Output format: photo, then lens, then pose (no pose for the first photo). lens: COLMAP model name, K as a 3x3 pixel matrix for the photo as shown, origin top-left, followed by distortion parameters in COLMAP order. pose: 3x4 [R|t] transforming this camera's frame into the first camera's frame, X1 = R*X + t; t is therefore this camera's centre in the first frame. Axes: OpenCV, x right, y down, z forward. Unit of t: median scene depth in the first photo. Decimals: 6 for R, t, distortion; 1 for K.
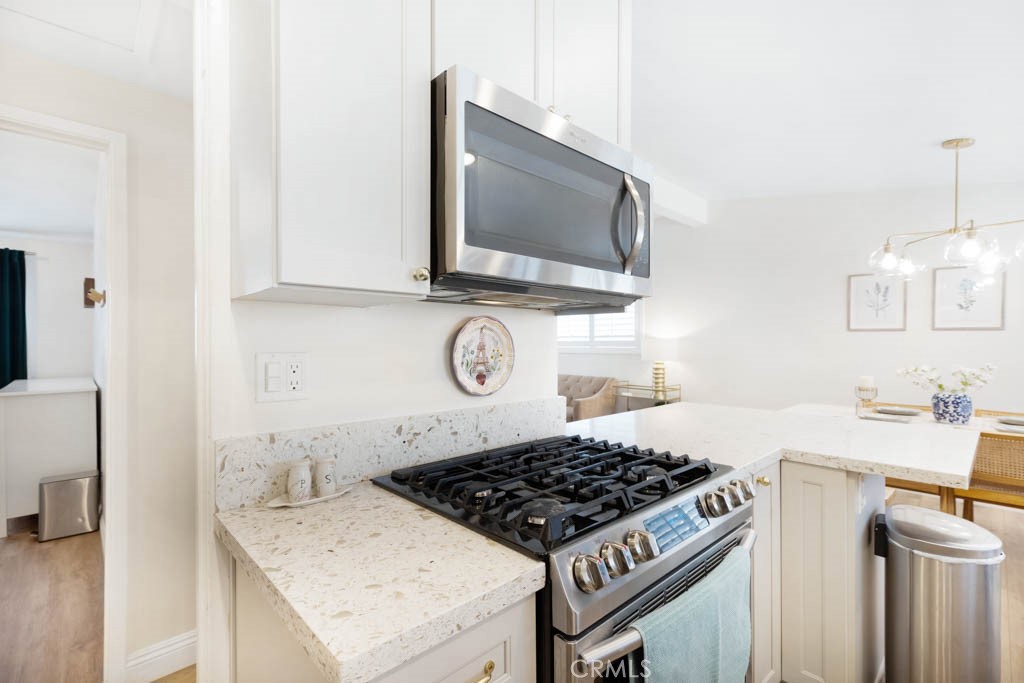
lens RADIAL K [[459.7, 0, 518.5], [0, 459.7, 343.4], [0, 0, 1]] dist [0.009073, -0.002401]
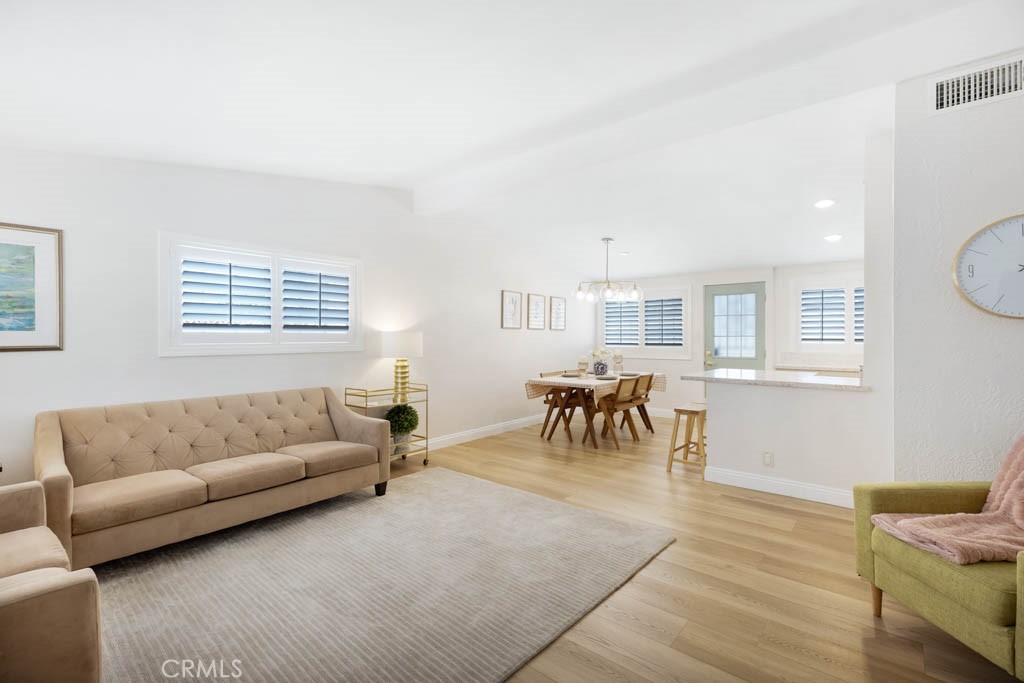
lens RADIAL K [[459.7, 0, 508.8], [0, 459.7, 341.7], [0, 0, 1]] dist [0.009073, -0.002401]
pose [[-0.102828, -0.012744, 0.994617, -2.105160], [-0.000675, 0.999919, 0.012742, -0.008796], [-0.994699, 0.000639, -0.102828, 3.277148]]
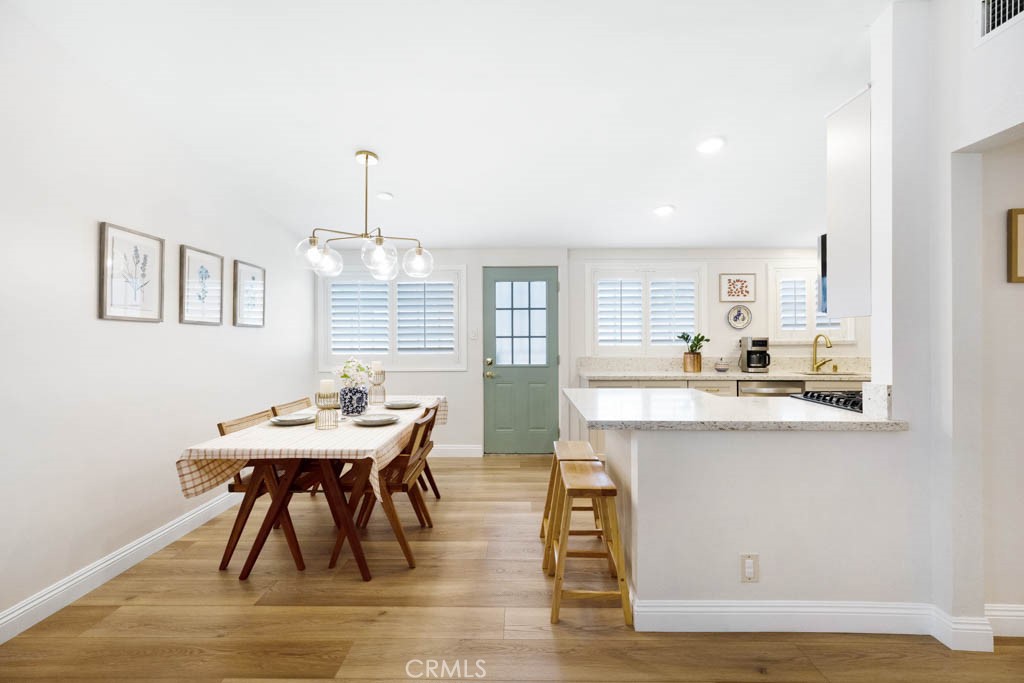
lens RADIAL K [[459.7, 0, 512.8], [0, 459.7, 338.2], [0, 0, 1]] dist [0.009073, -0.002401]
pose [[-0.703617, -0.000462, 0.710579, -0.156272], [0.002394, 0.999993, 0.003021, -0.009029], [-0.710575, 0.003827, -0.703611, 3.025964]]
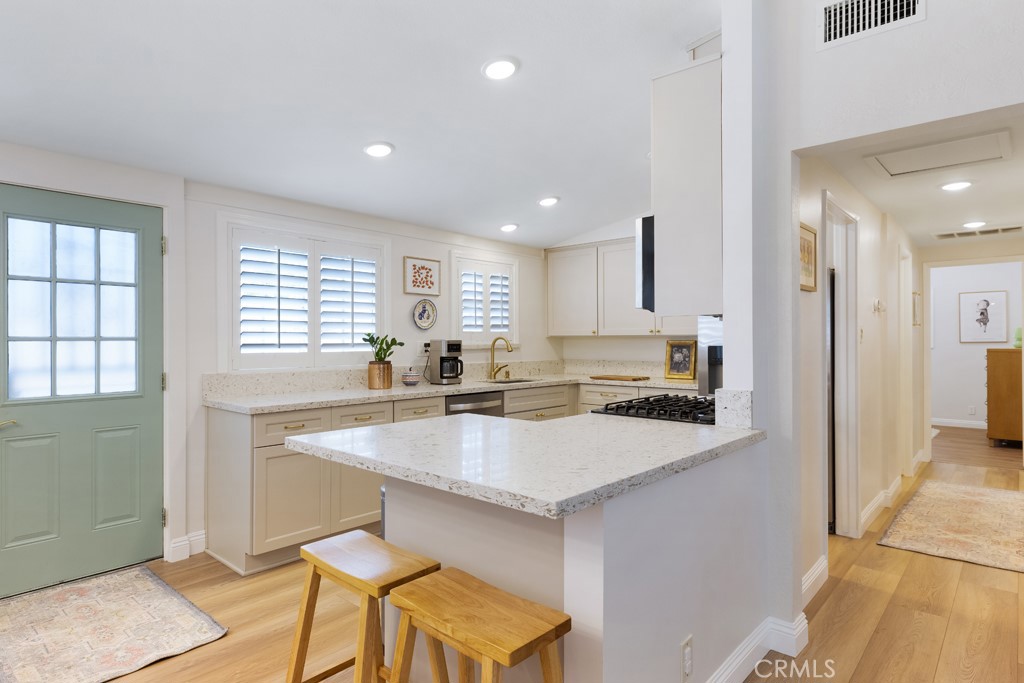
lens RADIAL K [[563.6, 0, 508.0], [0, 563.6, 339.8], [0, 0, 1]] dist [0.005796, -0.000348]
pose [[-0.997659, 0.001430, -0.068373, 0.812394], [0.001550, 0.999997, -0.001705, 0.001868], [0.068370, -0.001807, -0.997658, 2.725889]]
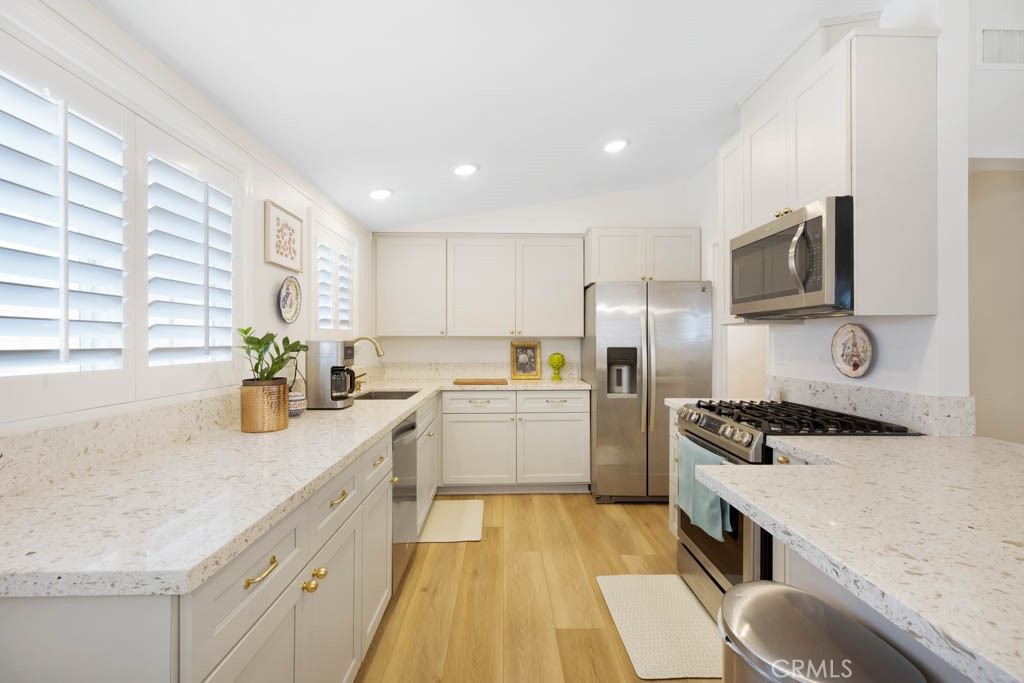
lens RADIAL K [[459.7, 0, 511.4], [0, 459.7, 339.6], [0, 0, 1]] dist [0.009073, -0.002401]
pose [[-0.682217, -0.003577, -0.731141, 1.729107], [-0.001058, 0.999992, -0.003905, -0.000439], [0.731149, -0.001891, -0.682215, 1.203184]]
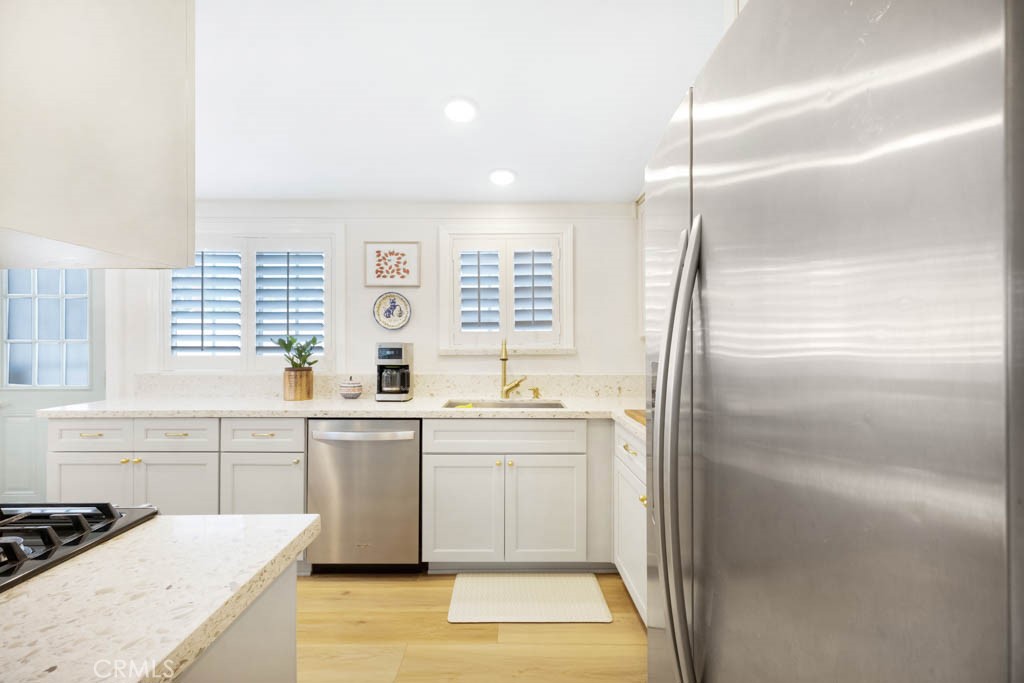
lens RADIAL K [[459.7, 0, 512.5], [0, 459.7, 344.3], [0, 0, 1]] dist [0.009073, -0.002401]
pose [[-0.722623, -0.001496, 0.691241, -0.783446], [-0.000621, 0.999999, 0.001515, 0.000078], [-0.691243, 0.000666, -0.722622, 0.635124]]
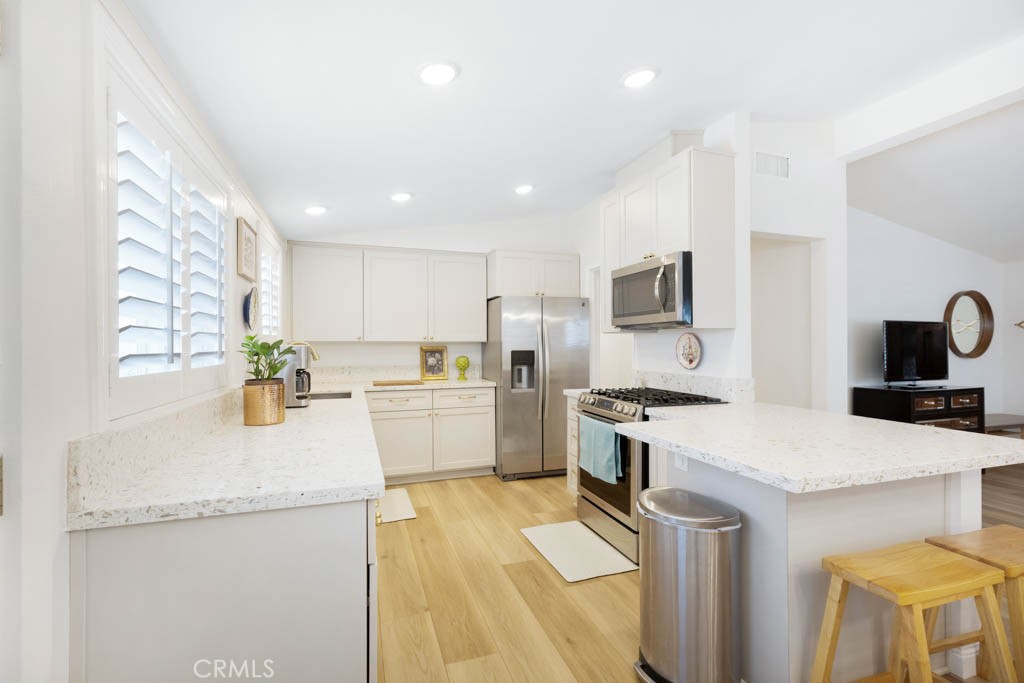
lens RADIAL K [[459.7, 0, 511.8], [0, 459.7, 342.4], [0, 0, 1]] dist [0.009073, -0.002401]
pose [[-0.428713, -0.005786, -0.903422, 2.251978], [0.002861, 0.999966, -0.007762, 0.001098], [0.903436, -0.005912, -0.428682, 1.171378]]
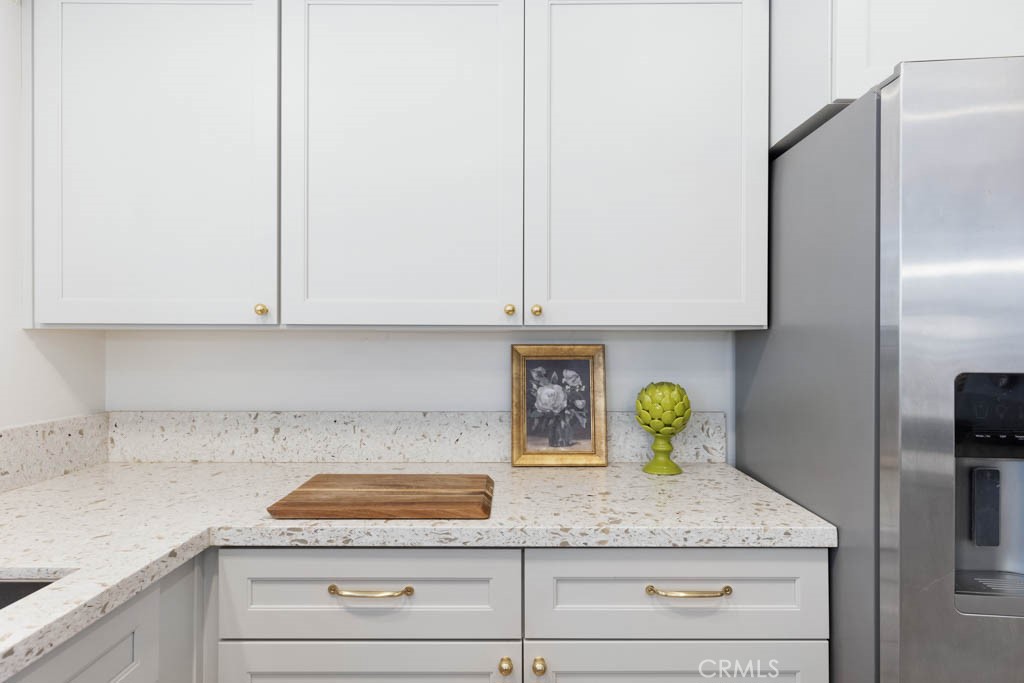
lens RADIAL K [[615.6, 0, 509.4], [0, 615.6, 336.4], [0, 0, 1]] dist [0.007510, 0.000369]
pose [[-0.706653, -0.008263, -0.707512, 0.425665], [-0.003201, 0.999959, -0.008481, -0.003504], [0.707553, -0.003729, -0.706651, 0.037437]]
